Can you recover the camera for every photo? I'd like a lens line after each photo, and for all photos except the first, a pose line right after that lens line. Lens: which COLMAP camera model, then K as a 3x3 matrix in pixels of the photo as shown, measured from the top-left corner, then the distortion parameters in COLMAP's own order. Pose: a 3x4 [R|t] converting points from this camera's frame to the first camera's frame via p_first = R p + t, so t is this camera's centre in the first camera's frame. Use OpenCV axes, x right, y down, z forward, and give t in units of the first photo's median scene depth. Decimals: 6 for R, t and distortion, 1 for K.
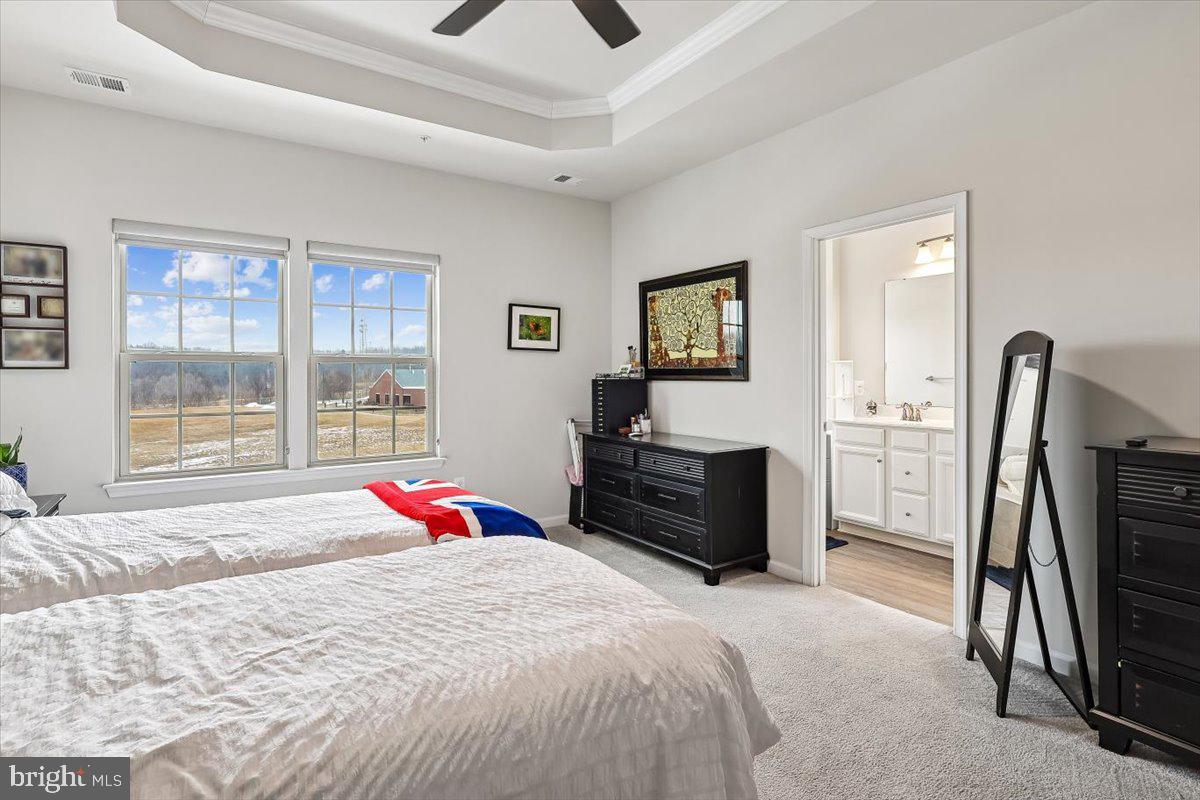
lens RADIAL K [[583.0, 0, 600.3], [0, 583.0, 373.2], [0, 0, 1]] dist [-0.001531, 0.000061]
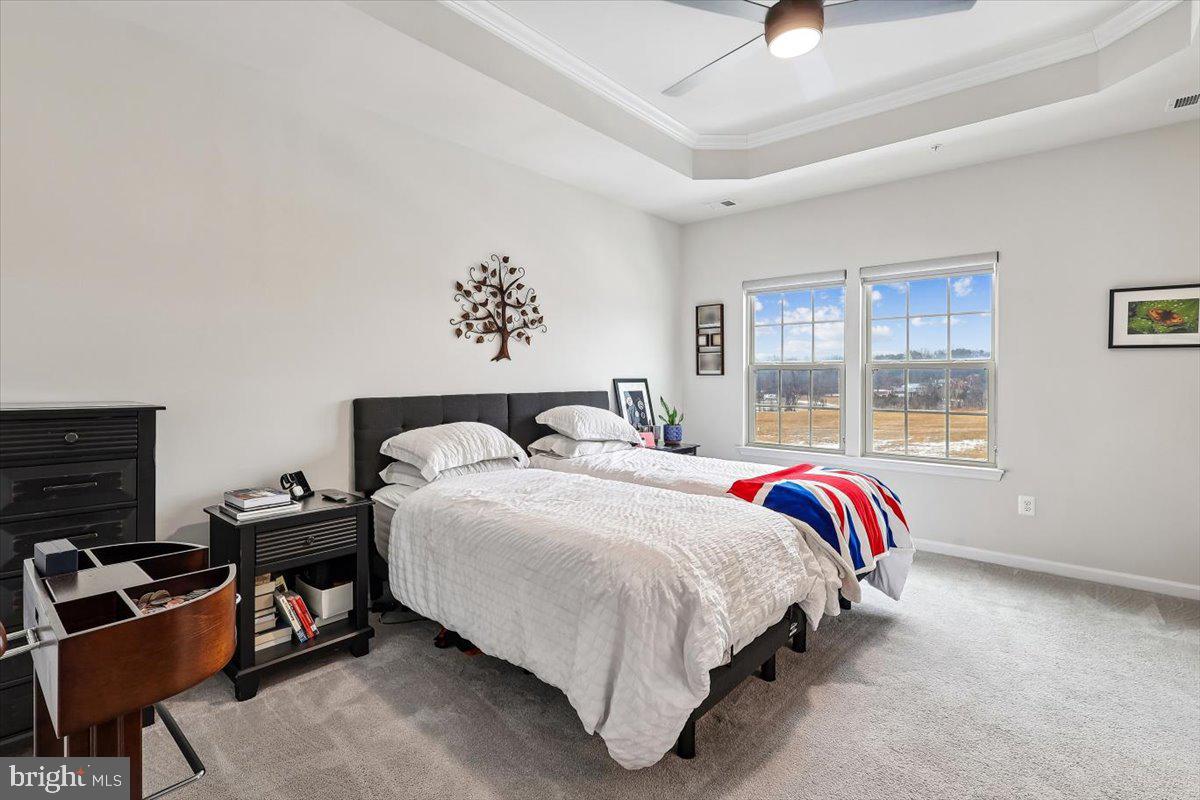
lens RADIAL K [[583.0, 0, 594.8], [0, 583.0, 373.5], [0, 0, 1]] dist [-0.001531, 0.000061]
pose [[0.263455, -0.001658, -0.964670, 0.422726], [0.002251, 0.999997, -0.001104, -0.007775], [0.964669, -0.001881, 0.263458, 0.126483]]
